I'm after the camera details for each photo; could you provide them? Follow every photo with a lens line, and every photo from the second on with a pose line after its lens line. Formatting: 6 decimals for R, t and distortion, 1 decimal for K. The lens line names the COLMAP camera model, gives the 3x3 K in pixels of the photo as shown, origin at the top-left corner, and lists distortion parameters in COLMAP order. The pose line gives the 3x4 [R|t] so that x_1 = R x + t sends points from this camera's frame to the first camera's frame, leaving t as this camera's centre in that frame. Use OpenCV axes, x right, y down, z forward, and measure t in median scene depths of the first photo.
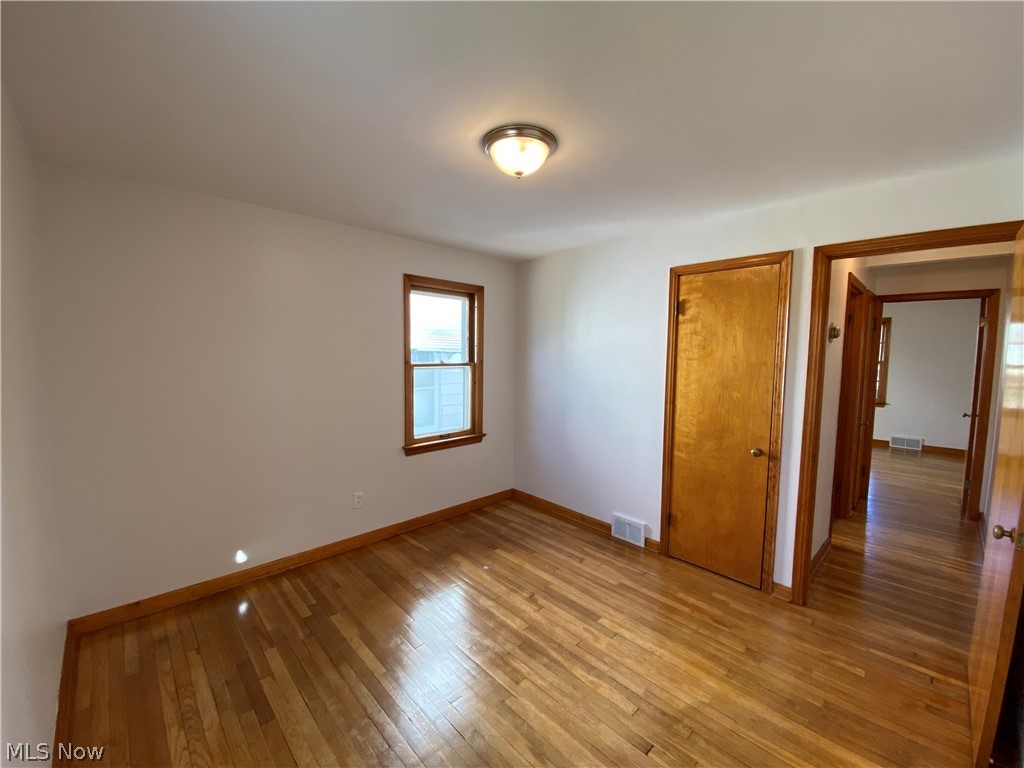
lens RADIAL K [[409.5, 0, 505.1], [0, 409.5, 375.2], [0, 0, 1]] dist [-0.022760, -0.000335]
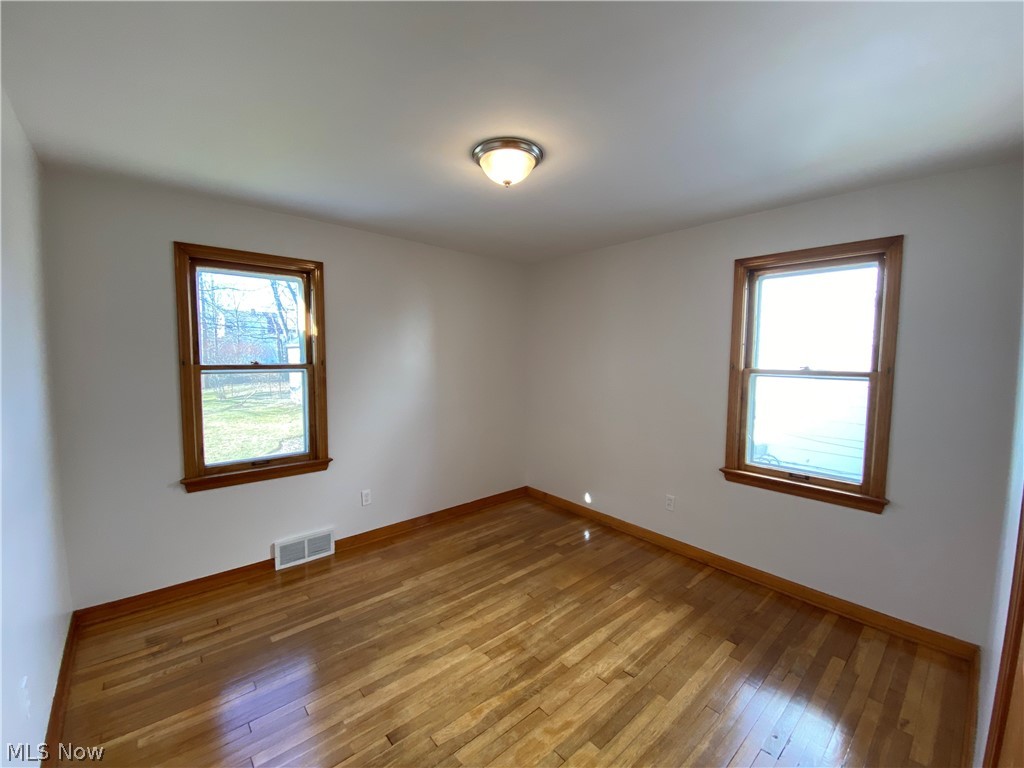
lens RADIAL K [[427.8, 0, 515.9], [0, 427.8, 379.1], [0, 0, 1]] dist [0.000924, -0.015175]
pose [[-0.016476, 0.064359, -0.997791, 0.733326], [-0.080772, 0.994579, 0.065486, -0.030216], [0.996596, 0.081673, -0.011188, 0.677586]]
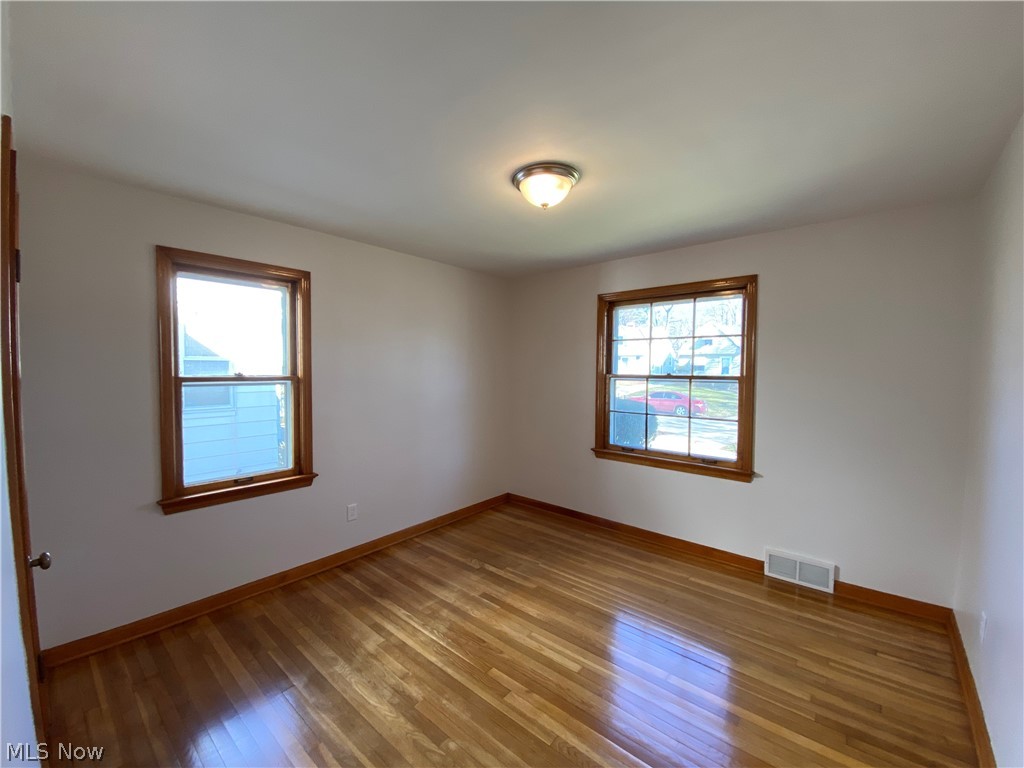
lens RADIAL K [[427.8, 0, 515.9], [0, 427.8, 379.1], [0, 0, 1]] dist [0.000924, -0.015175]
pose [[0.994754, -0.000084, 0.102298, 0.318578], [0.002570, 0.999705, -0.024170, -0.008622], [-0.102265, 0.024306, 0.994460, 0.281122]]
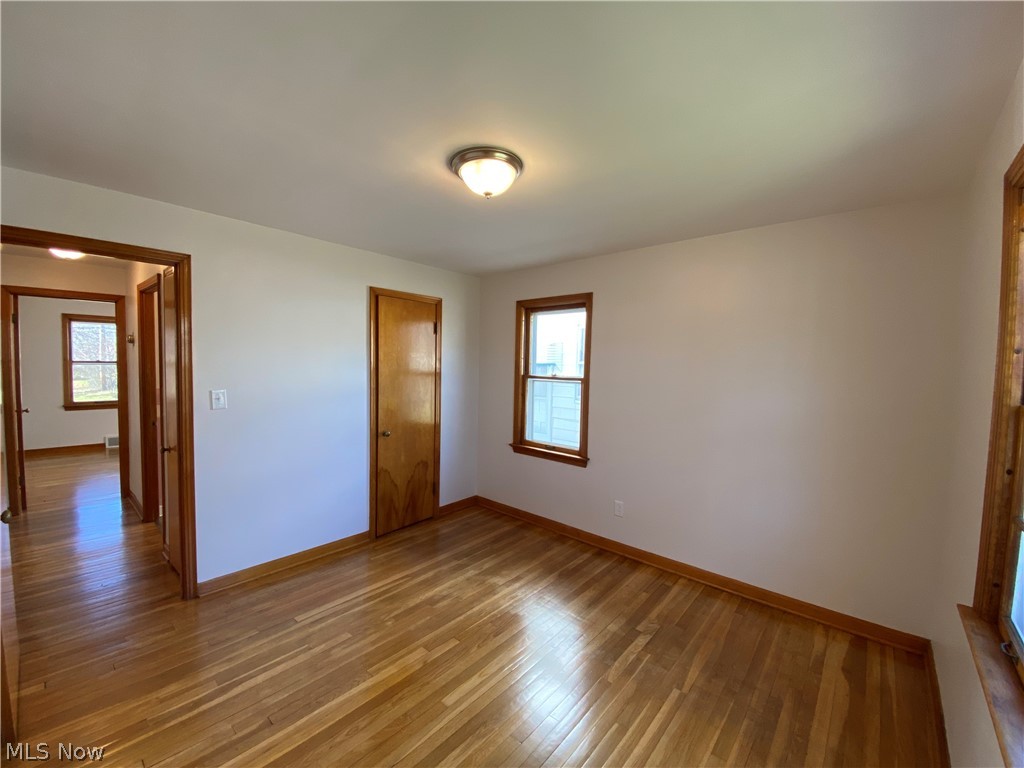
lens RADIAL K [[427.8, 0, 515.9], [0, 427.8, 379.1], [0, 0, 1]] dist [0.000924, -0.015175]
pose [[0.084902, 0.052422, -0.995009, 1.184681], [-0.090670, 0.994878, 0.044678, -0.082434], [0.992255, 0.086425, 0.089220, 1.043468]]
